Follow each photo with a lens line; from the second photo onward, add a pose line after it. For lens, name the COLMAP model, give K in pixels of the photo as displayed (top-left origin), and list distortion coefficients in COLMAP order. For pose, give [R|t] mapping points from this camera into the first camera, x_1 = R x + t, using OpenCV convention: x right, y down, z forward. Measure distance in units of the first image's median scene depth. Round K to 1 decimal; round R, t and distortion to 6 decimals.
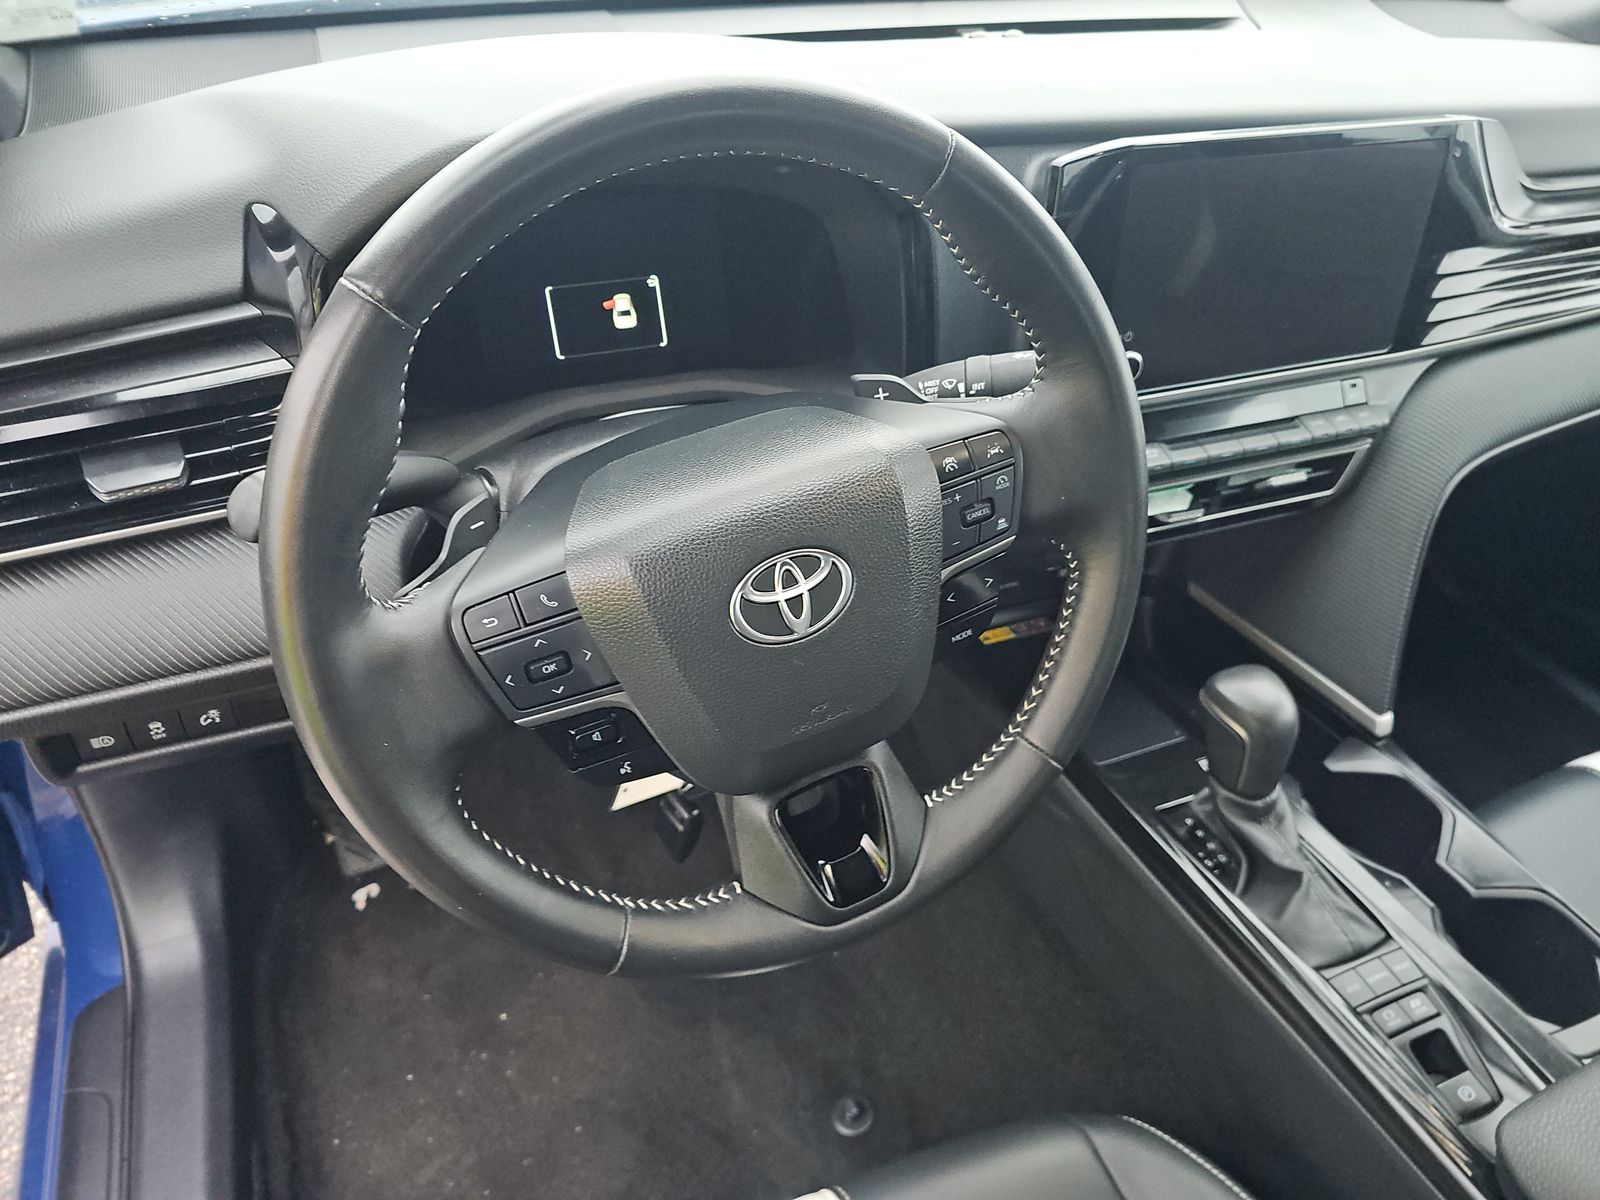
lens RADIAL K [[1070.7, 0, 807.4], [0, 1070.7, 601.0], [0, 0, 1]] dist [0.061618, -0.061077]
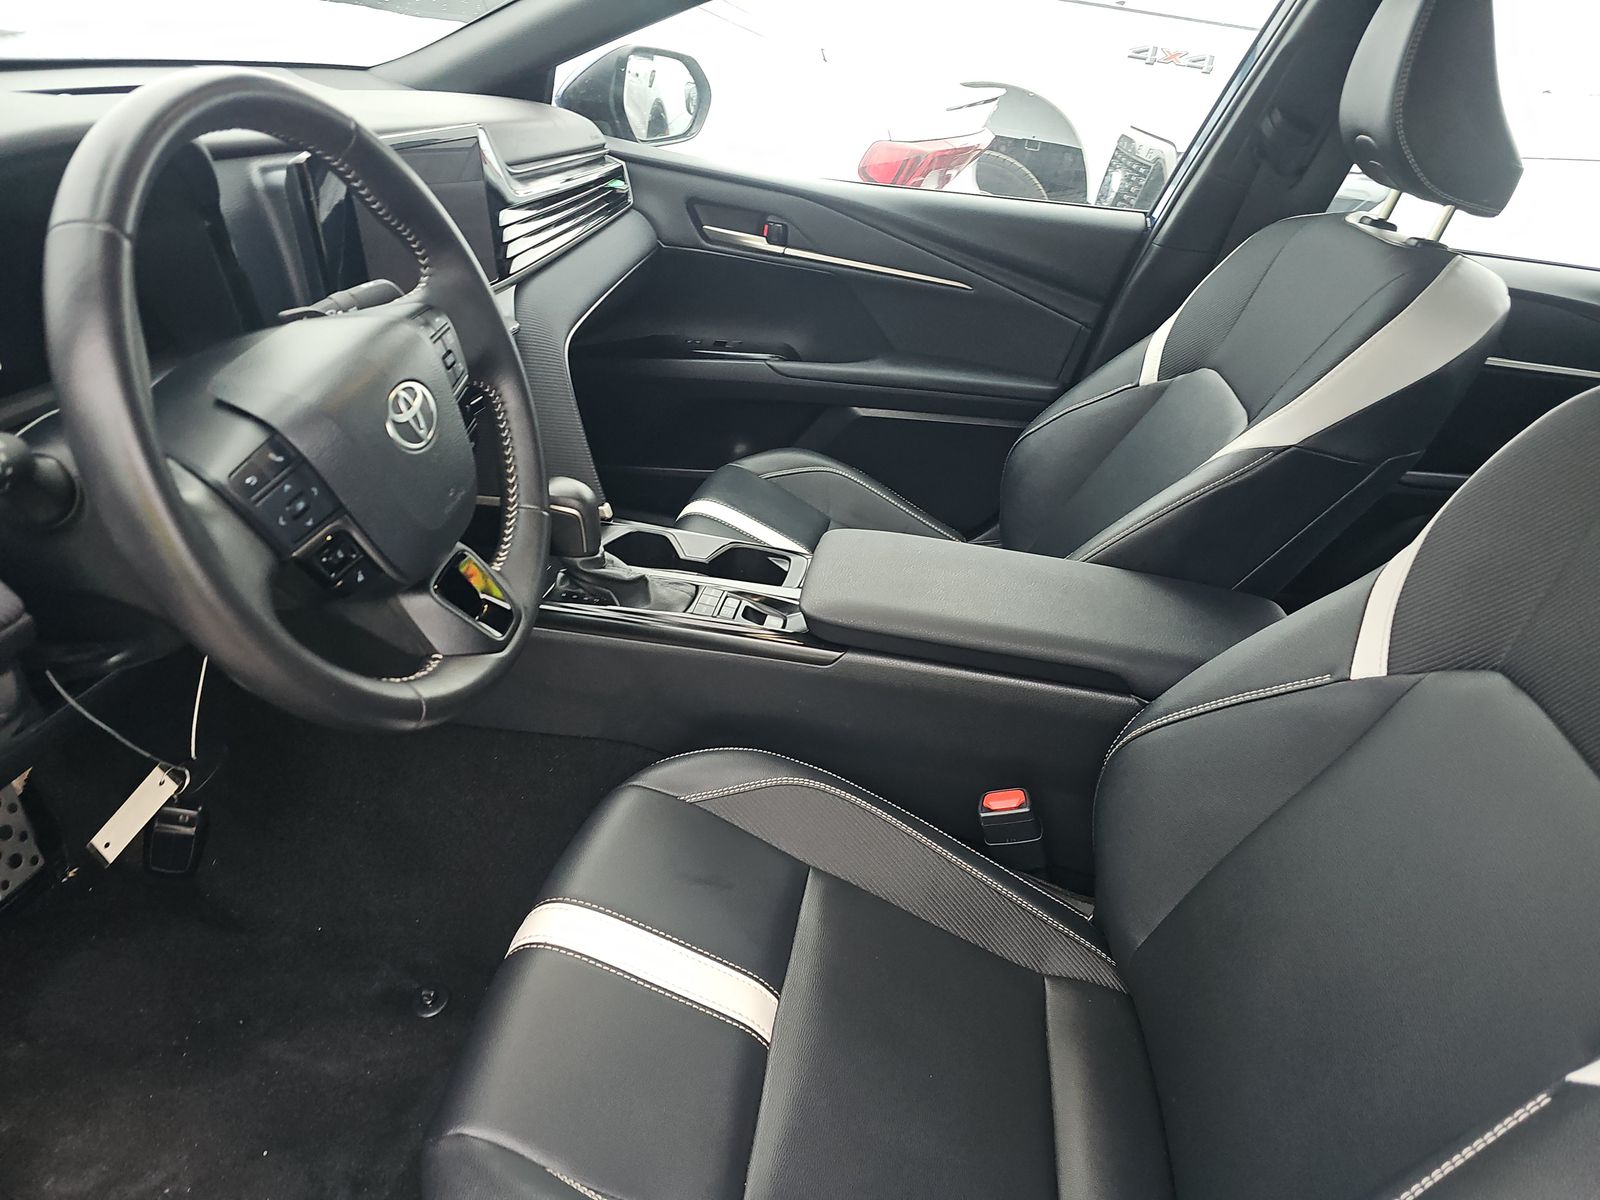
lens RADIAL K [[1070.7, 0, 807.4], [0, 1070.7, 601.0], [0, 0, 1]] dist [0.061618, -0.061077]
pose [[0.521459, -0.384397, 0.761787, -0.630524], [0.448065, 0.883141, 0.138923, 0.169145], [-0.726167, 0.268888, 0.632757, -0.168214]]
